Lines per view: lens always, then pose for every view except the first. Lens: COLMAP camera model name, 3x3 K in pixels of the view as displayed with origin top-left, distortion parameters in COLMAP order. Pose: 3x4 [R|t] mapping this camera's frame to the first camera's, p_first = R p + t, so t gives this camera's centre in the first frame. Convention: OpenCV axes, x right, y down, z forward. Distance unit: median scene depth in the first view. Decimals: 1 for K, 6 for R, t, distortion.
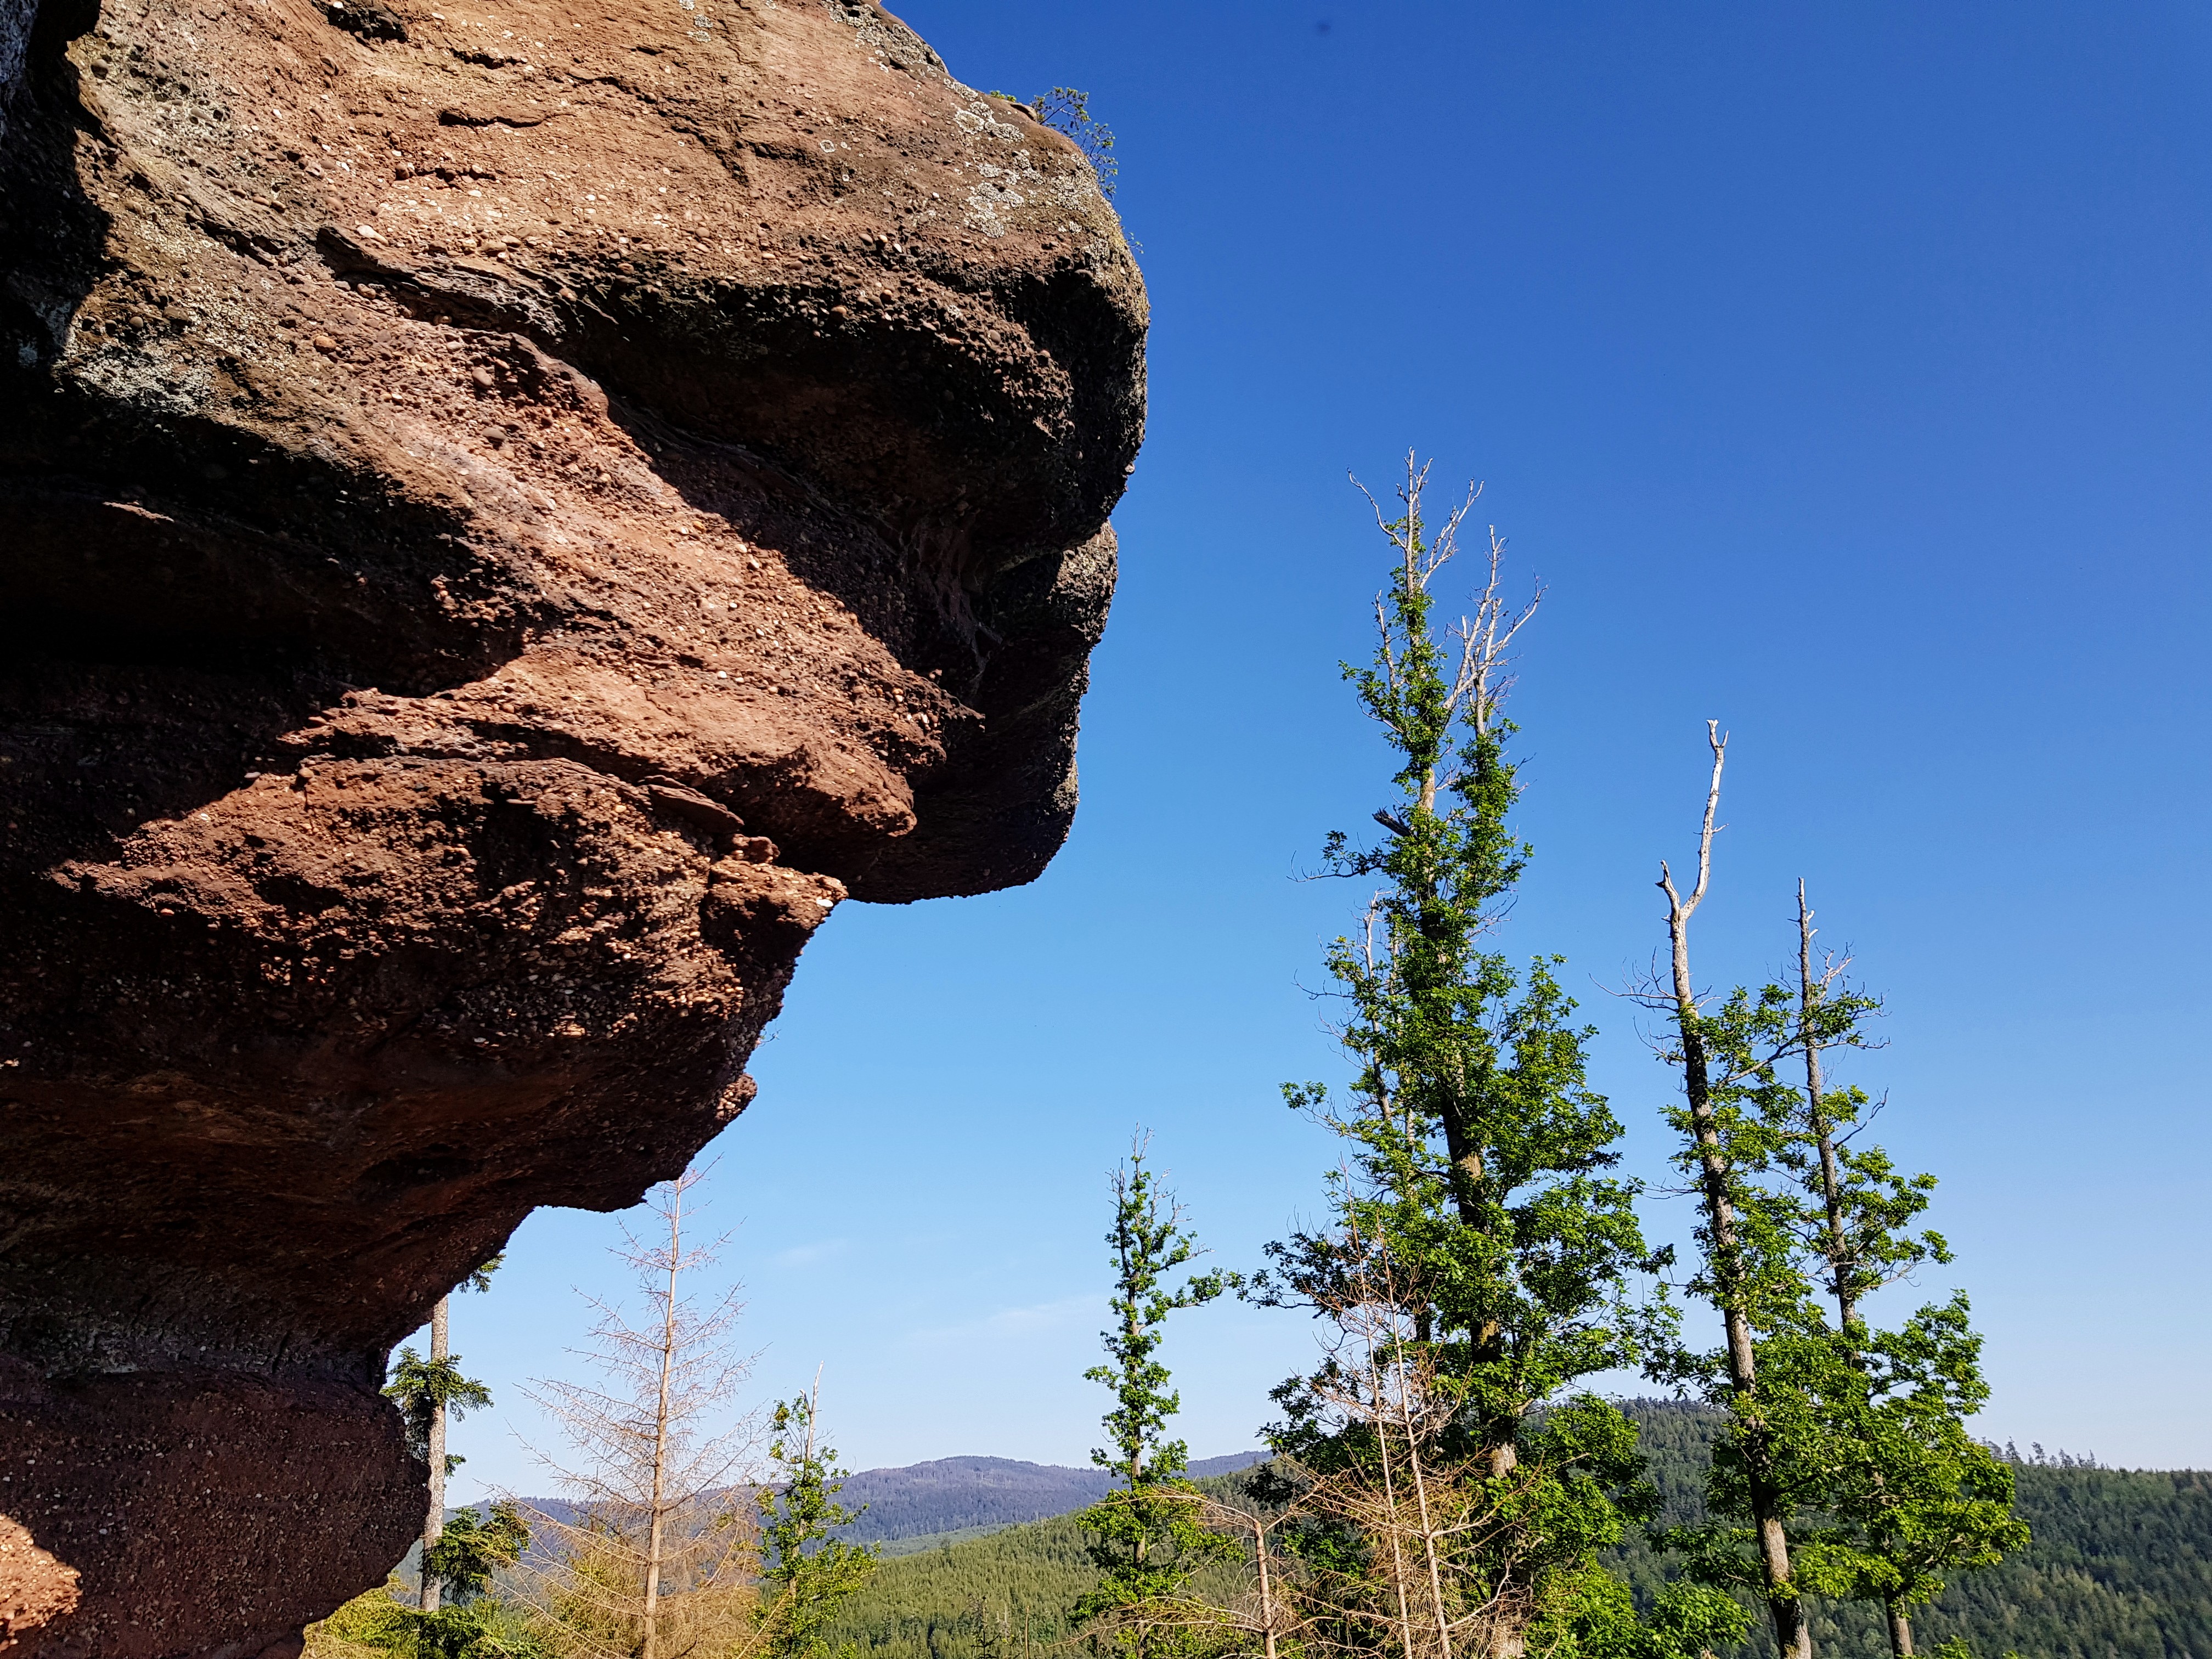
lens RADIAL K [[1669.7, 0, 1043.6], [0, 1669.7, 837.1], [0, 0, 1]] dist [0.056044, -0.164962]
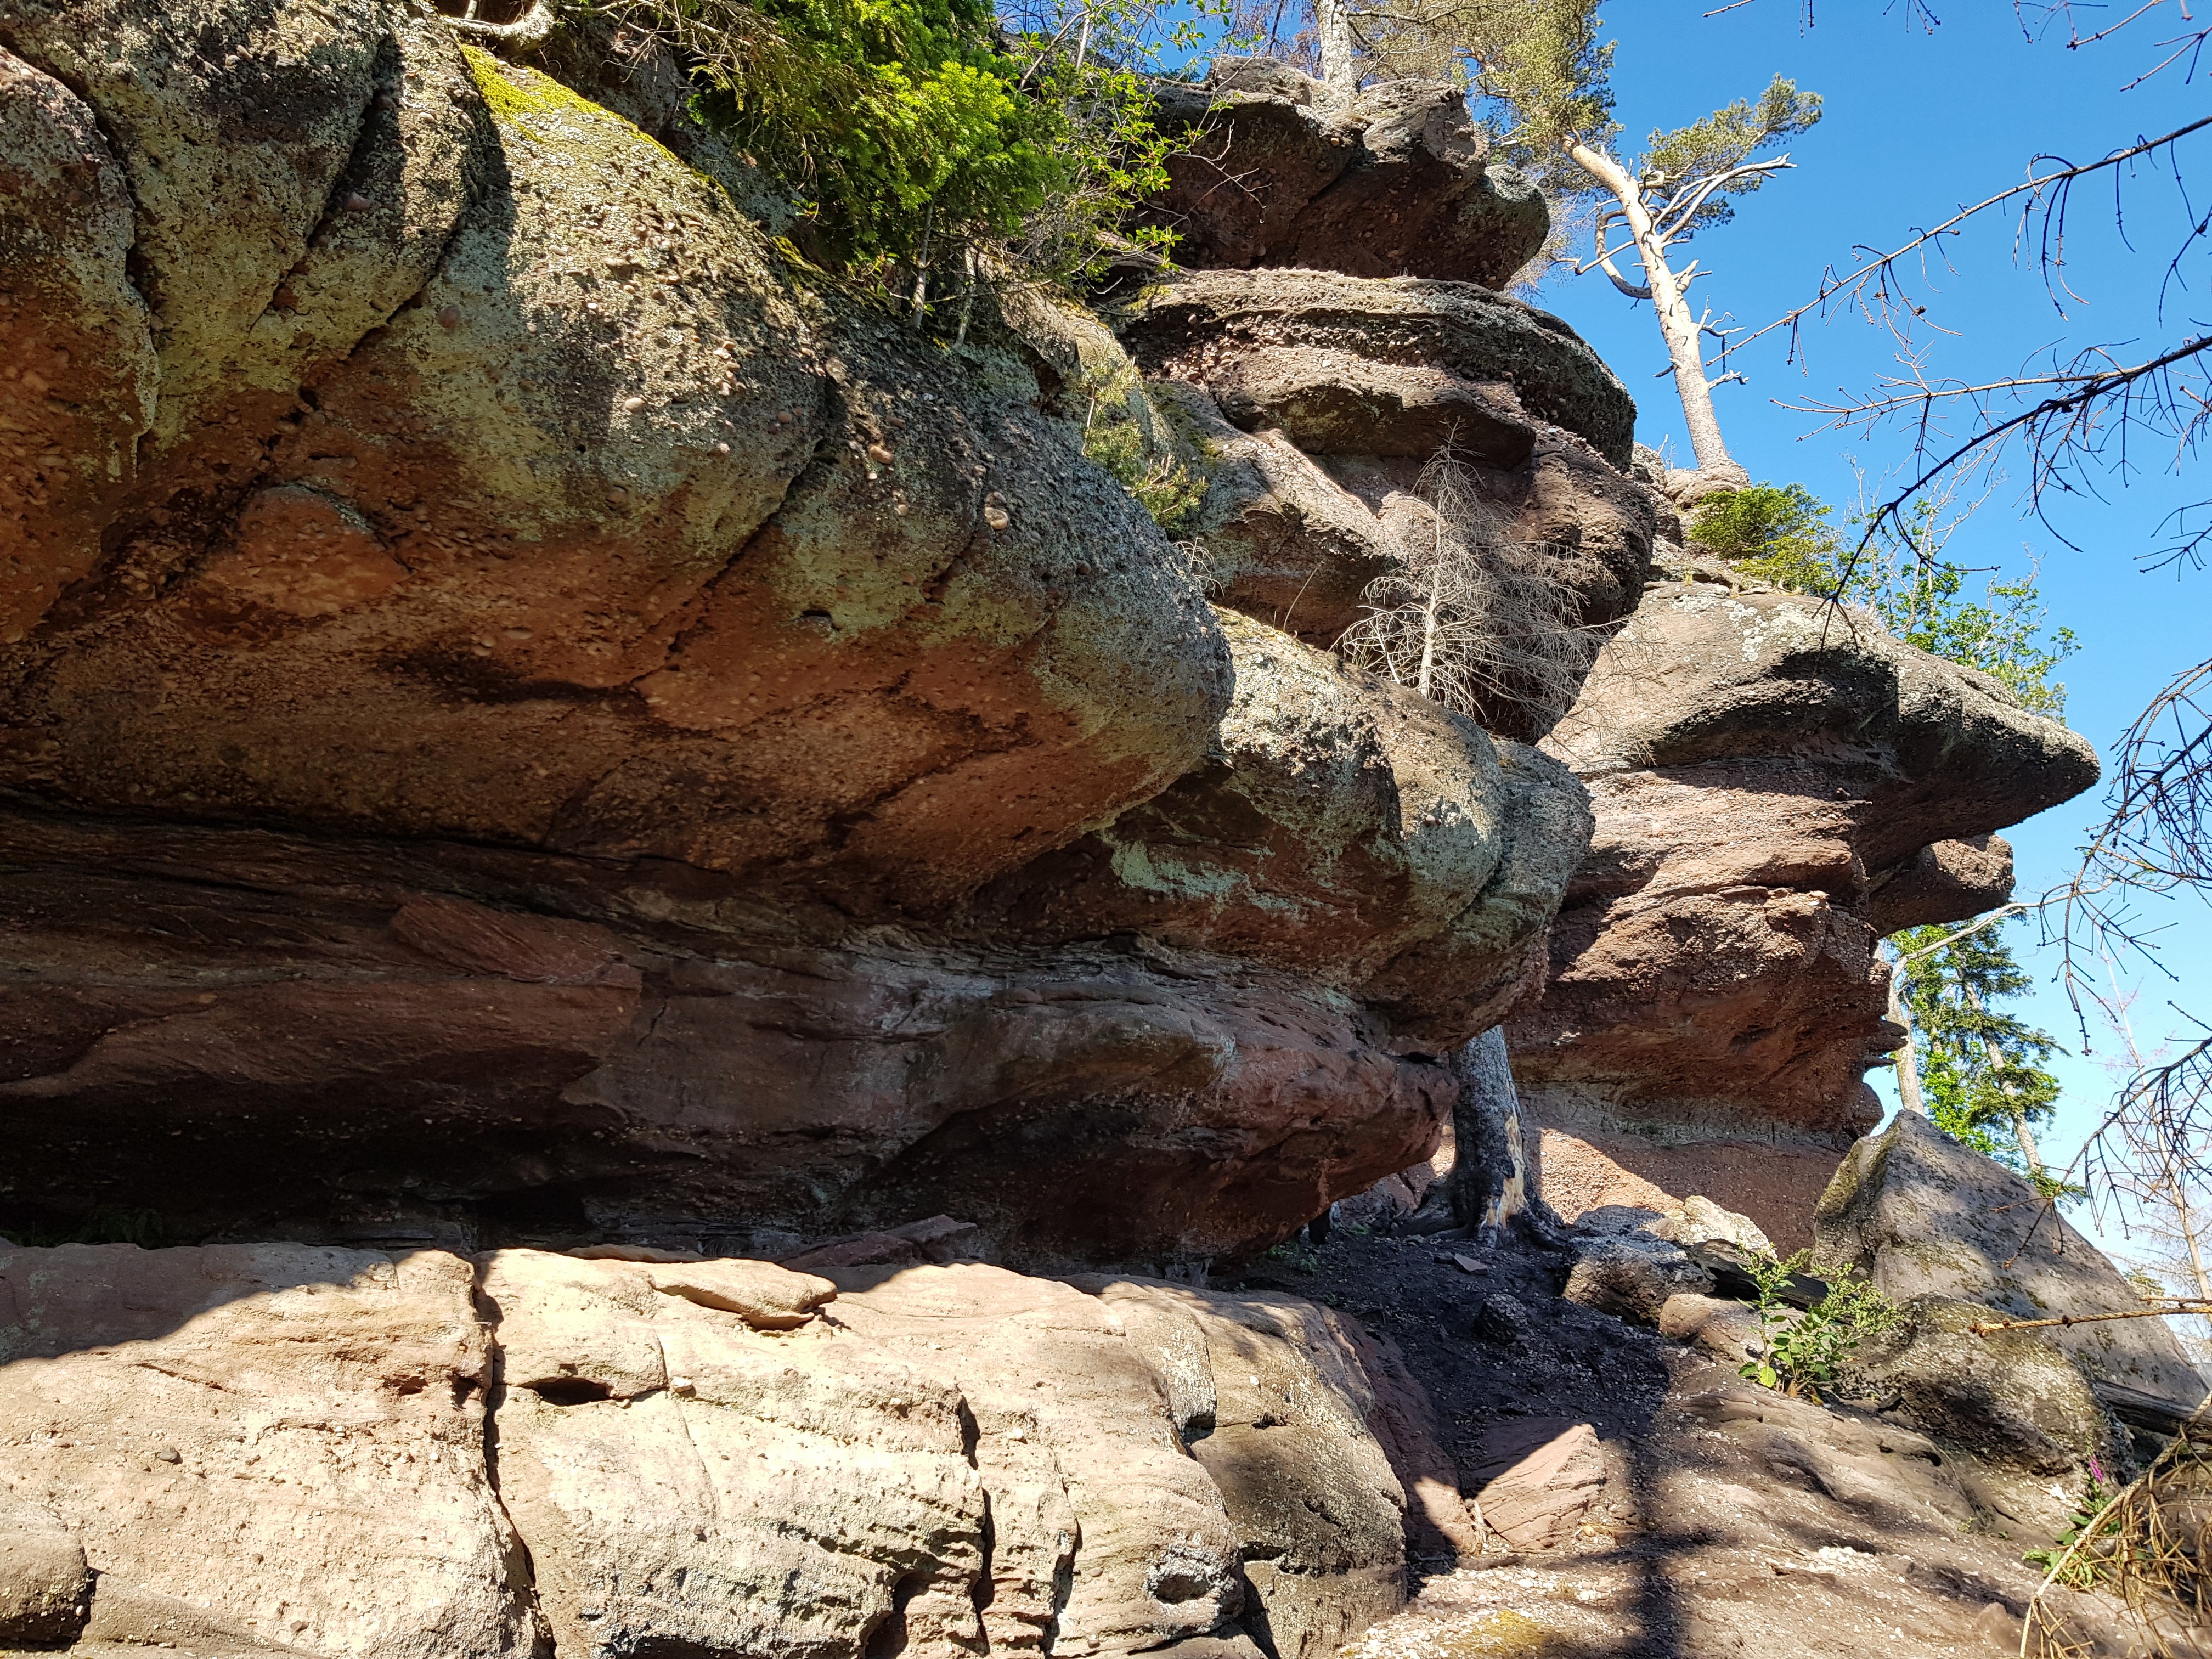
lens RADIAL K [[1657.7, 0, 1106.0], [0, 1657.7, 829.5], [0, 0, 1]] dist [0.008578, -0.000541]
pose [[0.594175, -0.326542, -0.735069, 1.256700], [0.352703, 0.927111, -0.126754, -0.139891], [0.722880, -0.183947, 0.666039, -1.623374]]
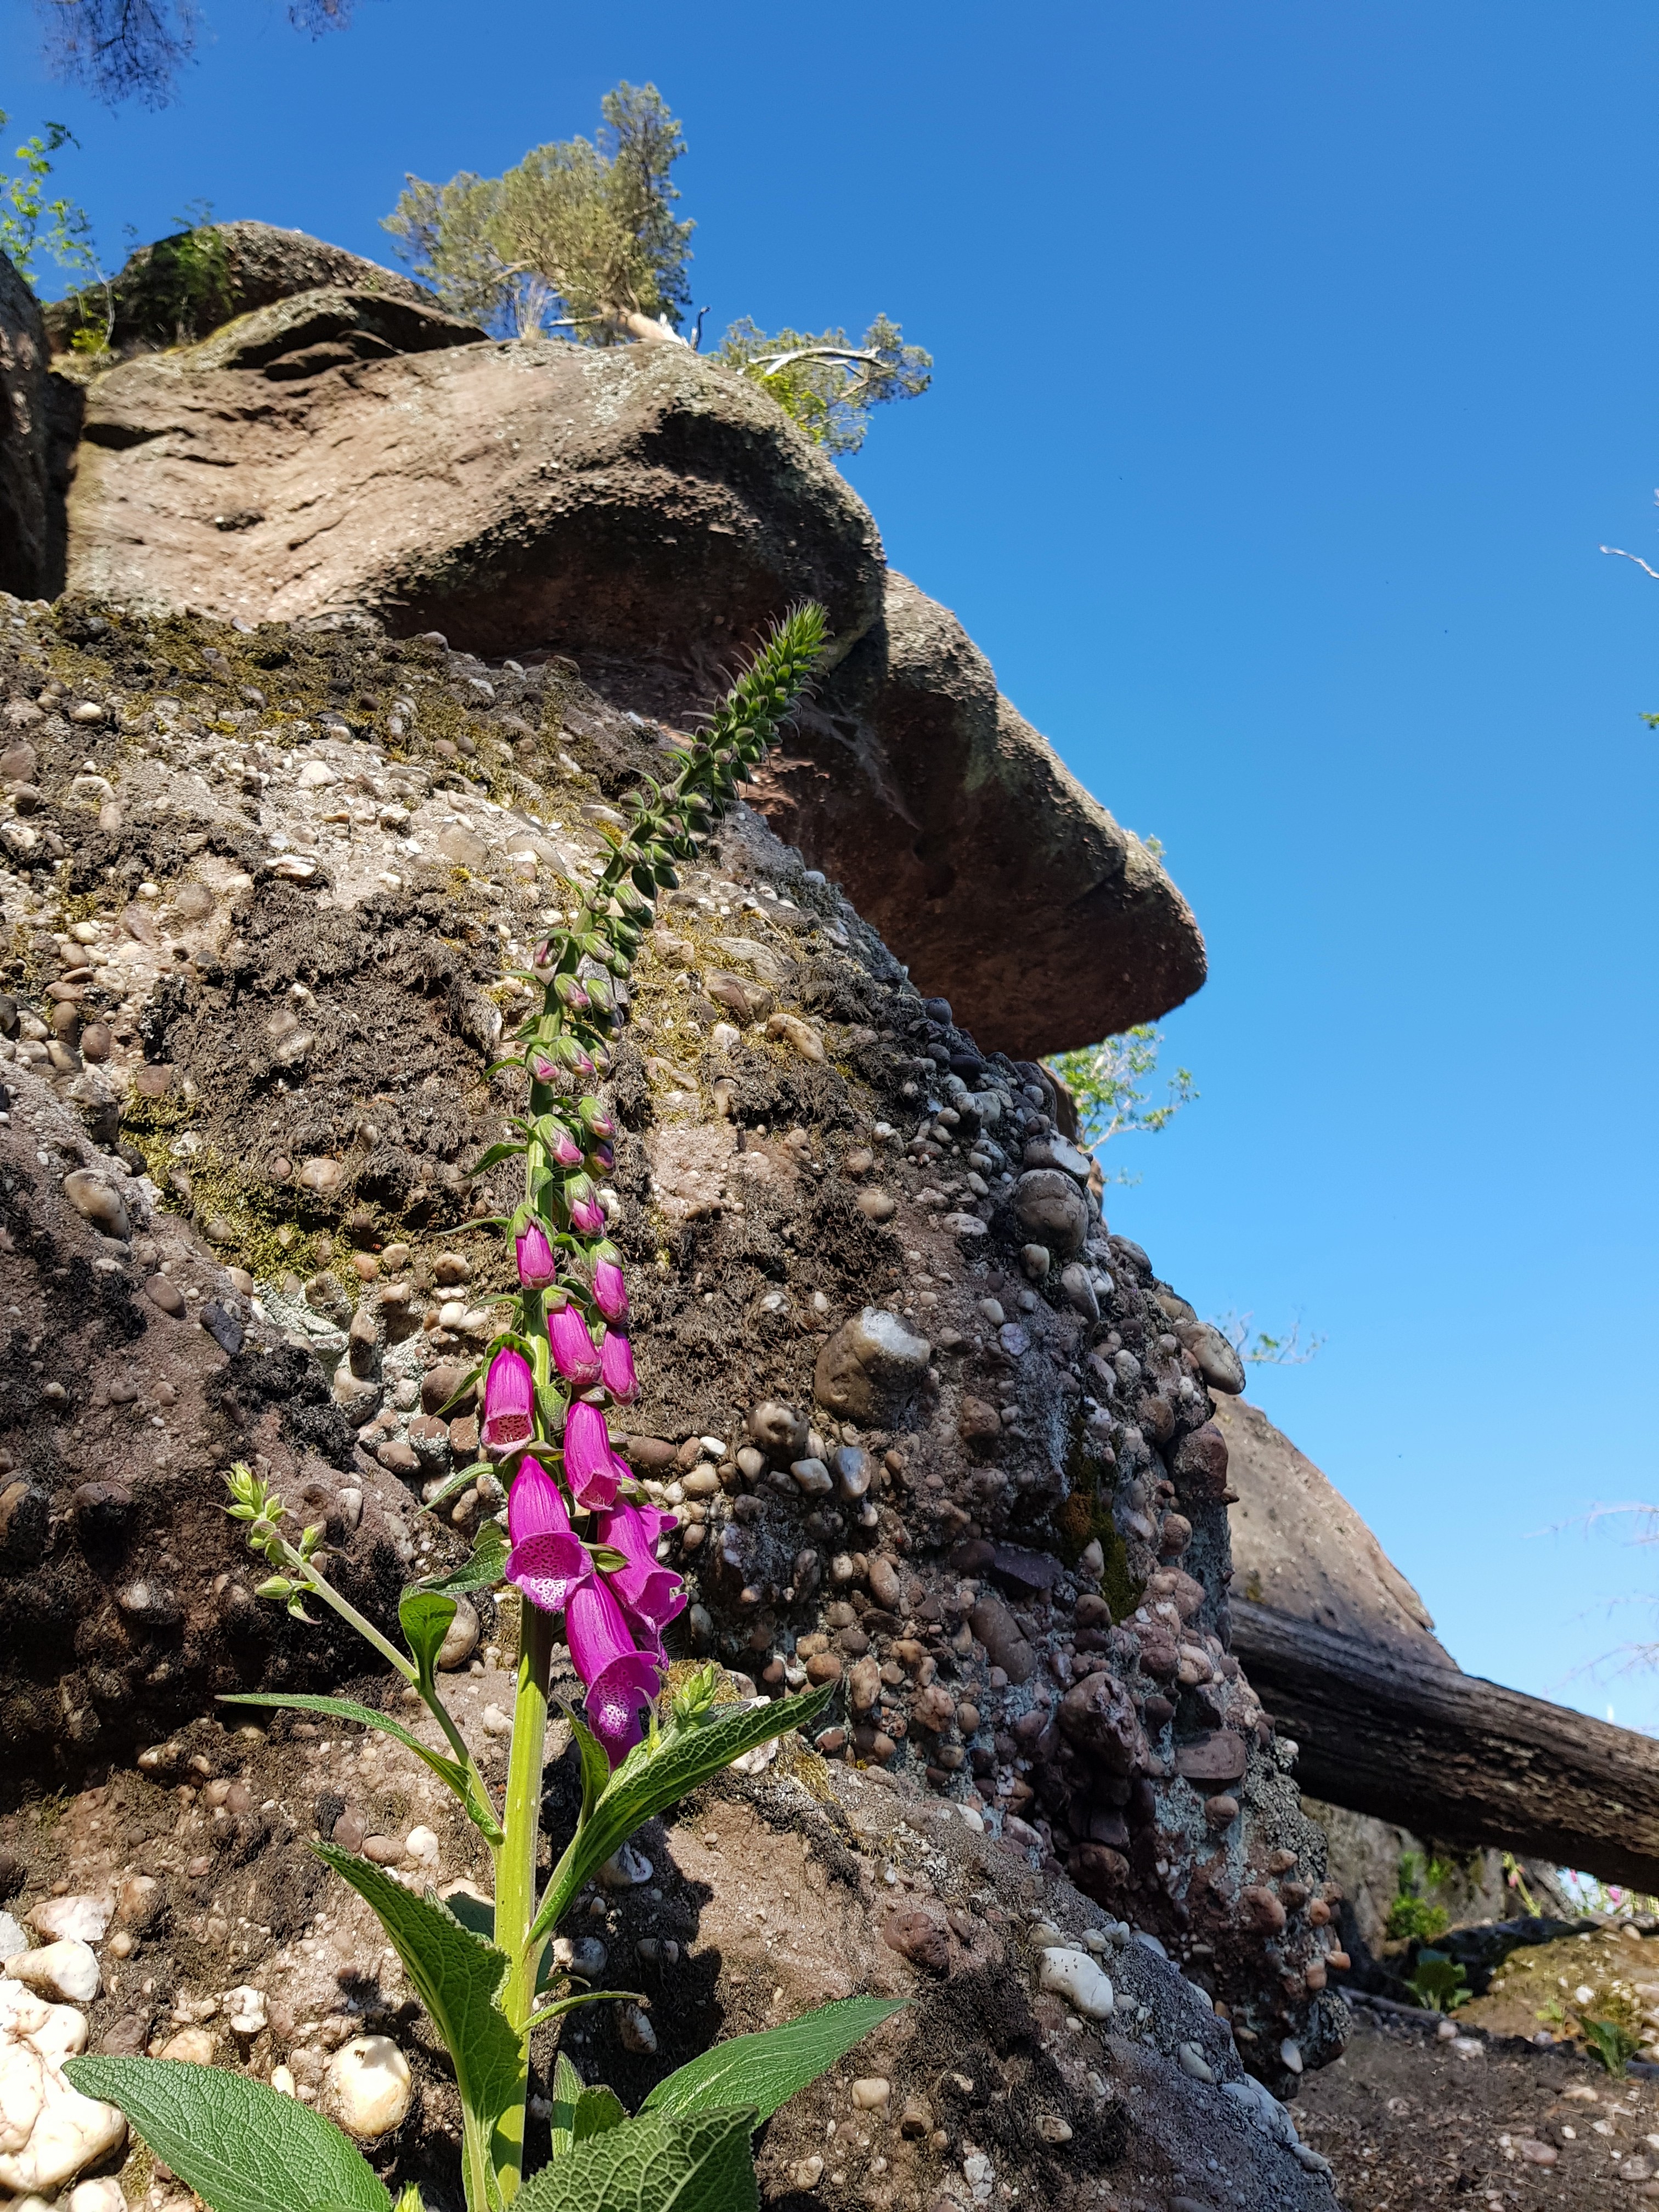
lens RADIAL K [[1669.7, 0, 829.5], [0, 1669.7, 1106.0], [0, 0, 1]] dist [0.056044, -0.164962]
pose [[0.807726, -0.385253, -0.446272, 0.538129], [0.322851, 0.922413, -0.211948, 0.539516], [0.493300, 0.027117, 0.869436, -0.117193]]
